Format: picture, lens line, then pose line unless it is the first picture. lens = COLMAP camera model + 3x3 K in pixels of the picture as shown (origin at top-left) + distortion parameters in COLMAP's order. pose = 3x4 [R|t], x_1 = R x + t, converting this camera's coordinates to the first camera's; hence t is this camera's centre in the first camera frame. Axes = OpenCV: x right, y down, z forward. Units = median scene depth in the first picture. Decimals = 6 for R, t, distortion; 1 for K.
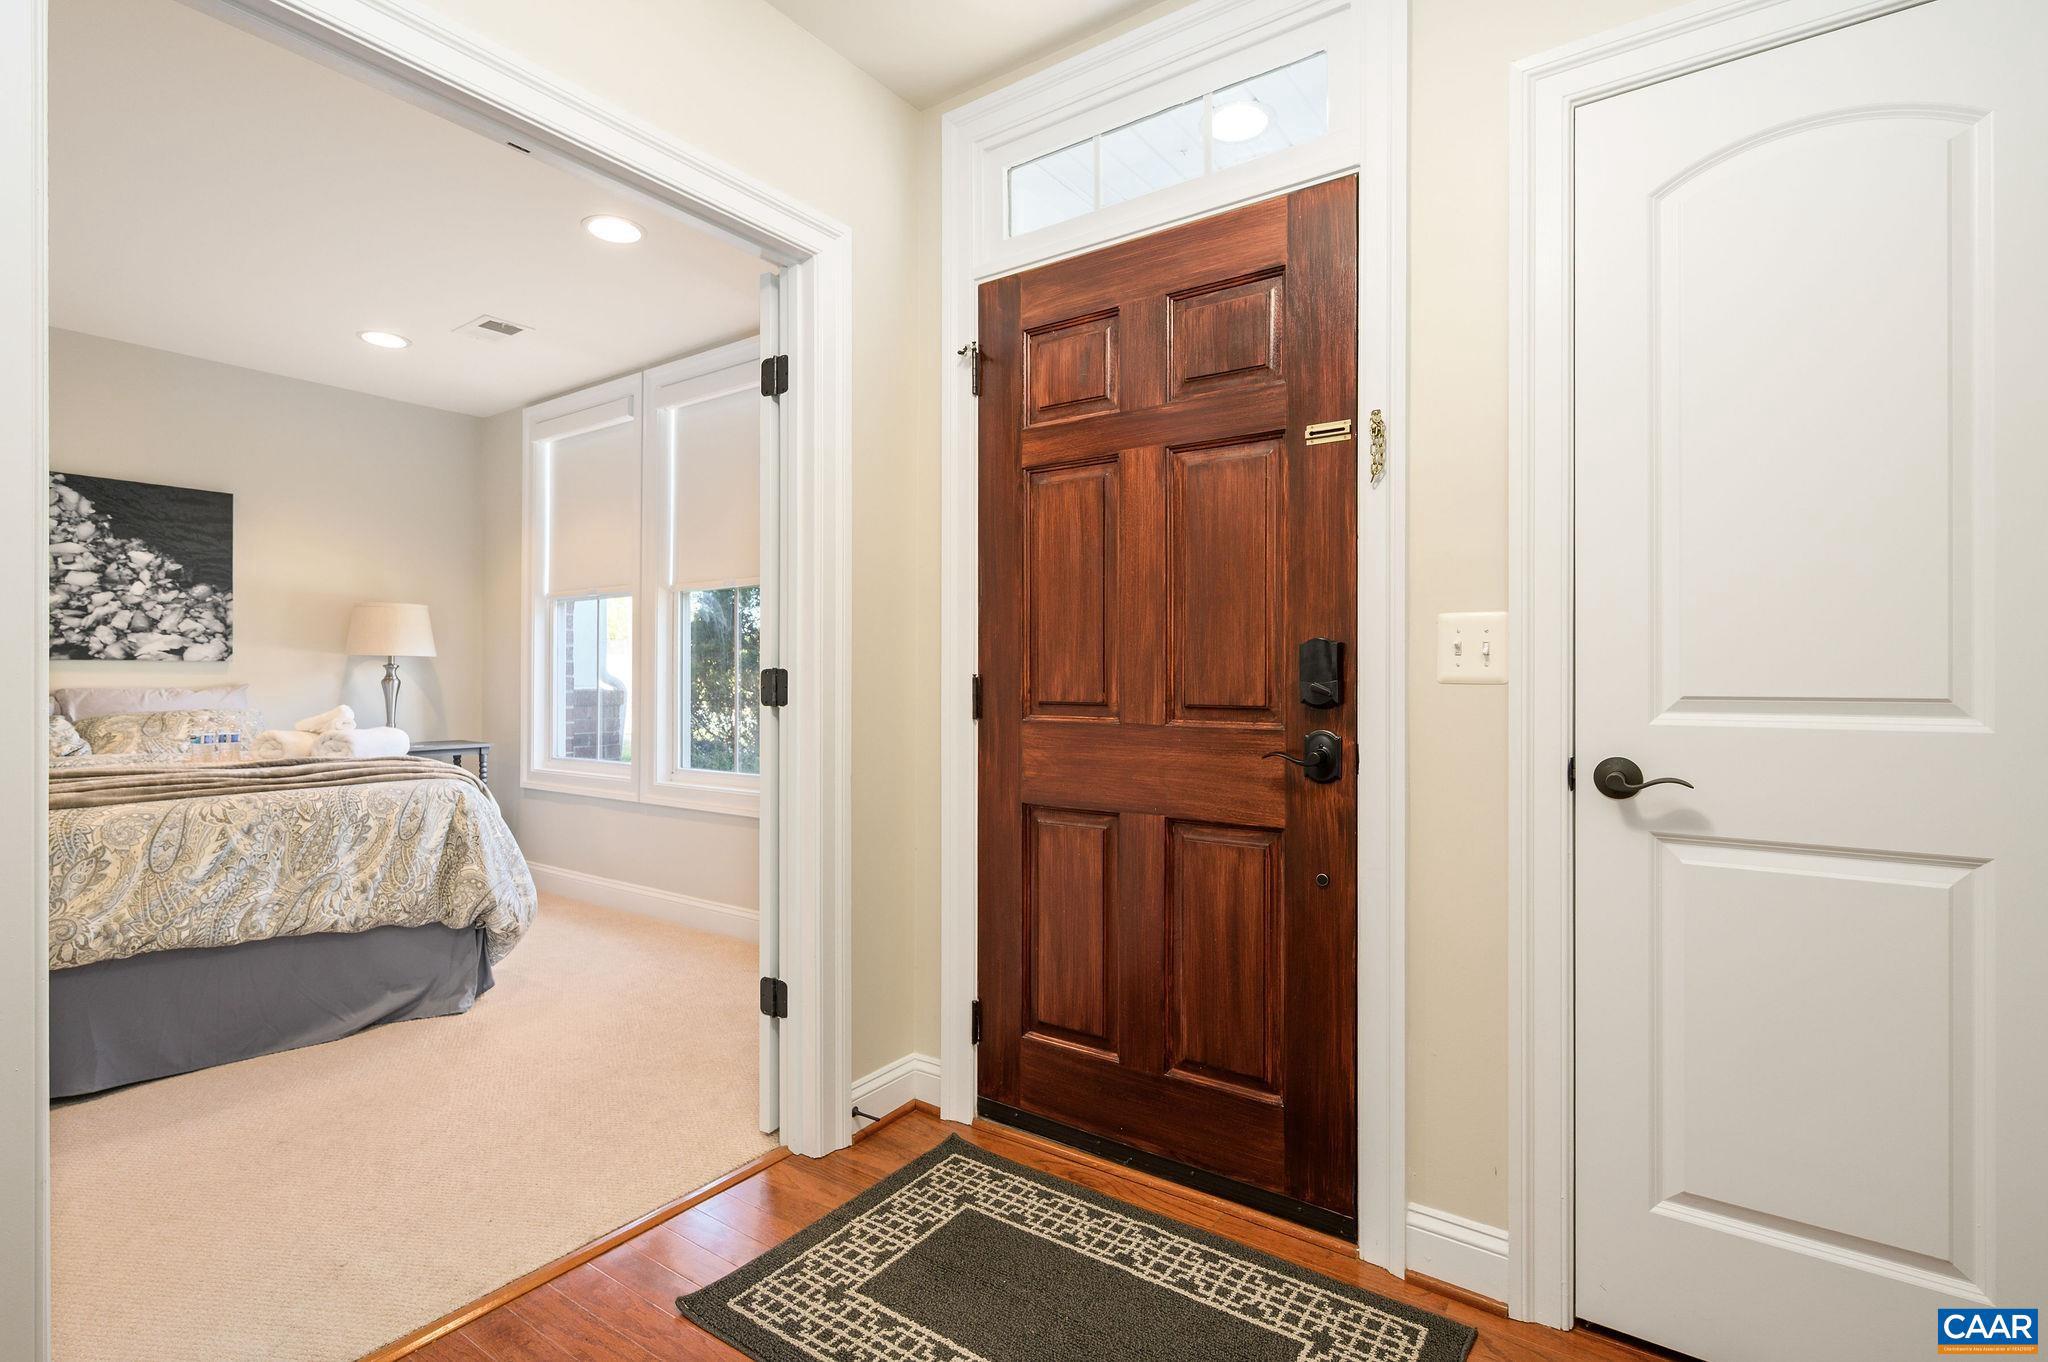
lens RADIAL K [[992.6, 0, 1024.0], [0, 992.6, 674.7], [0, 0, 1]] dist [-0.000228, 0.000991]
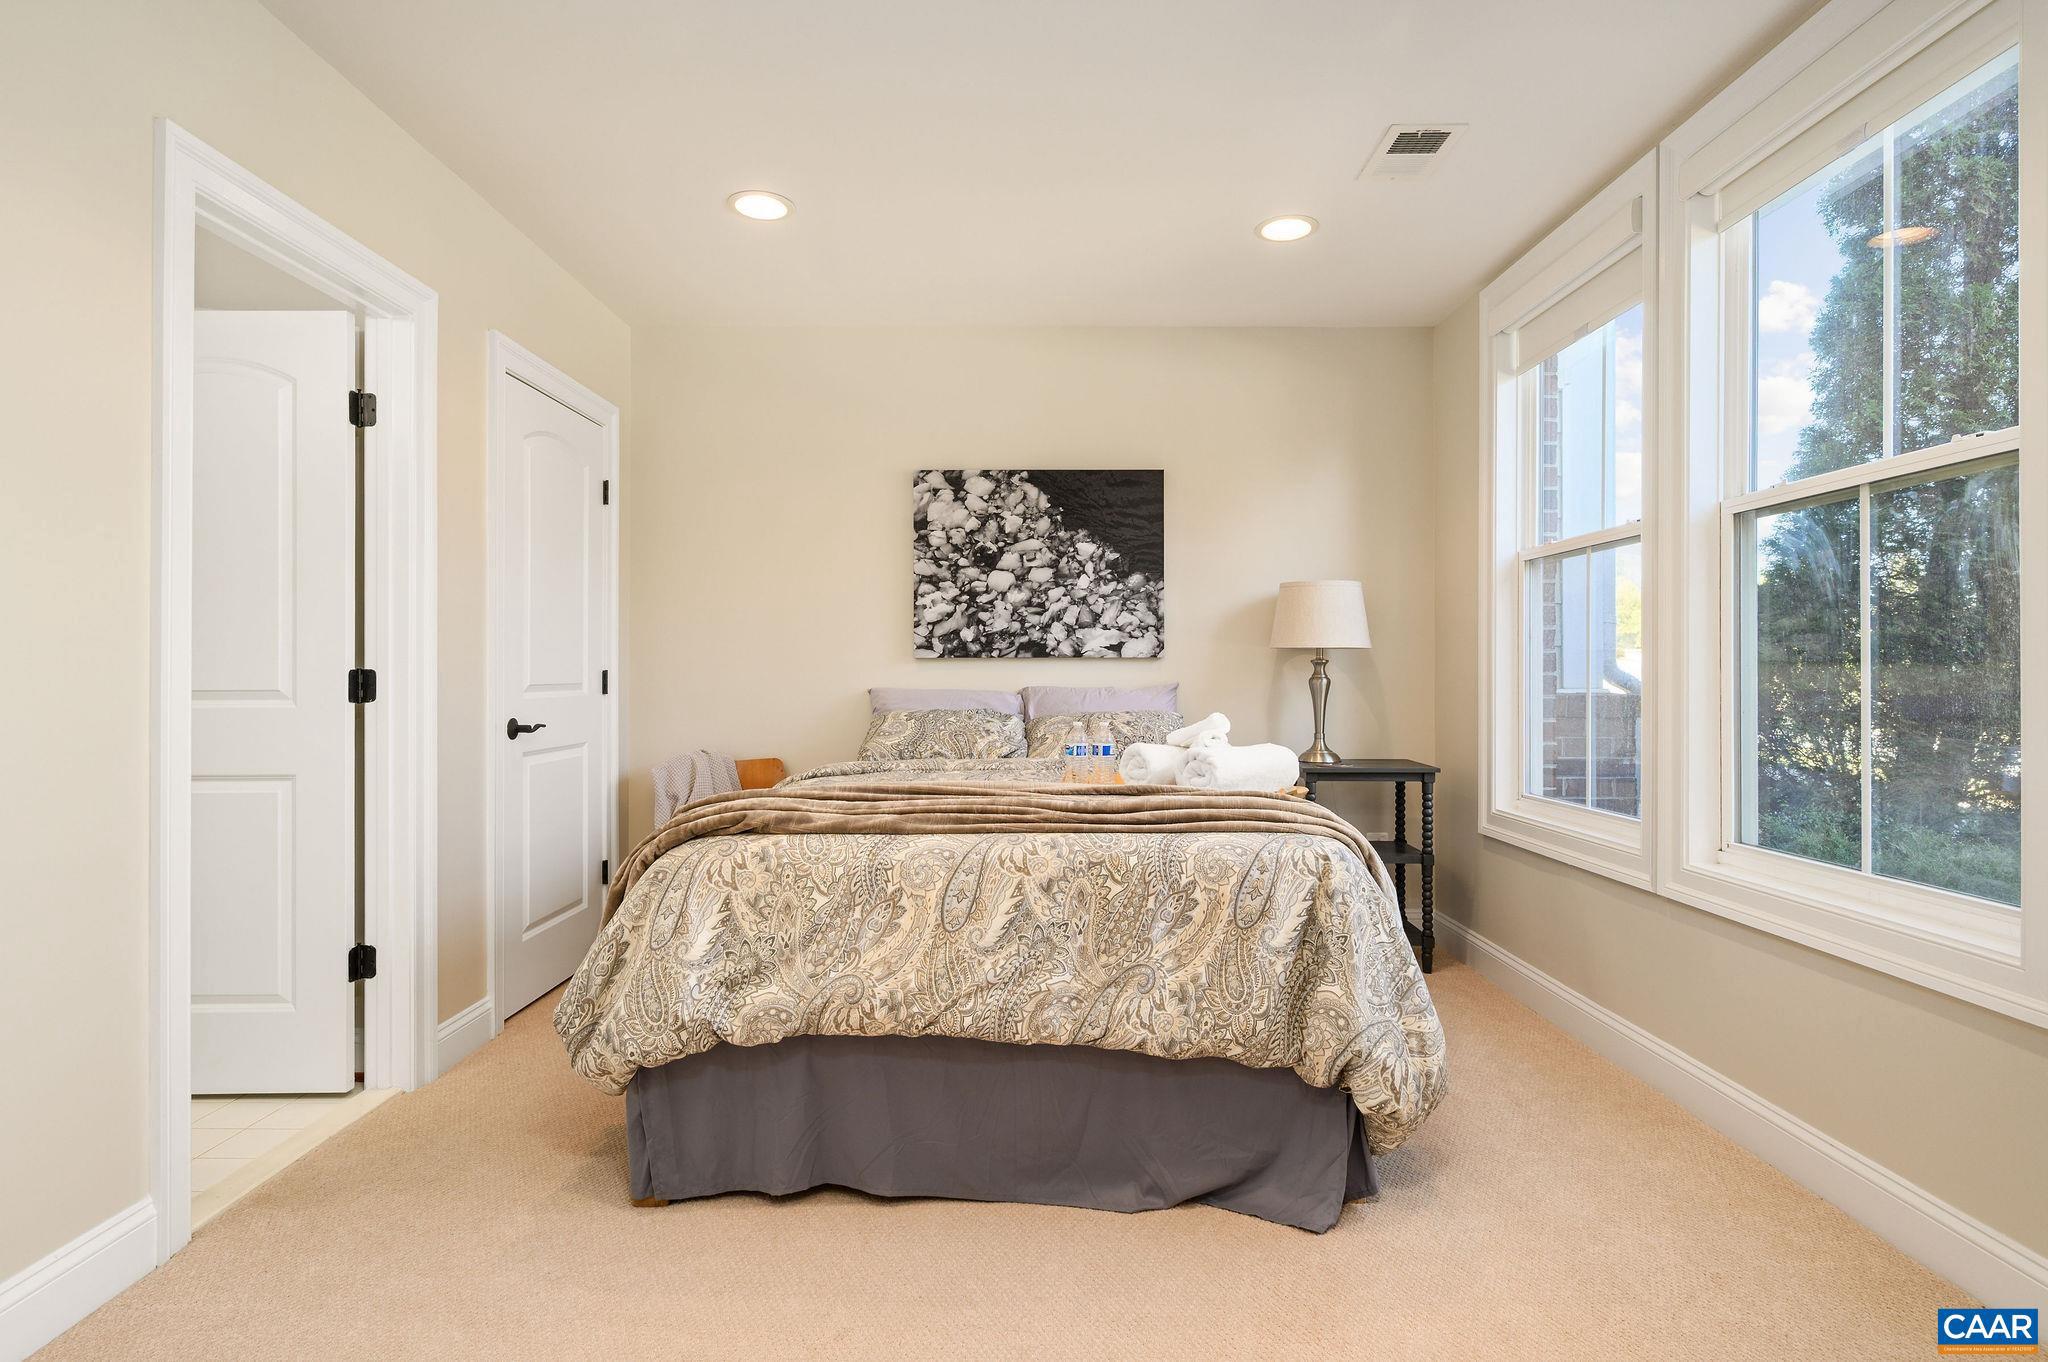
lens RADIAL K [[992.6, 0, 1065.4], [0, 992.6, 669.1], [0, 0, 1]] dist [-0.000228, 0.000991]
pose [[0.590779, -0.005594, -0.806814, -0.144615], [0.002693, 0.999984, -0.004962, 0.001277], [0.806829, 0.000759, 0.590785, 0.445090]]
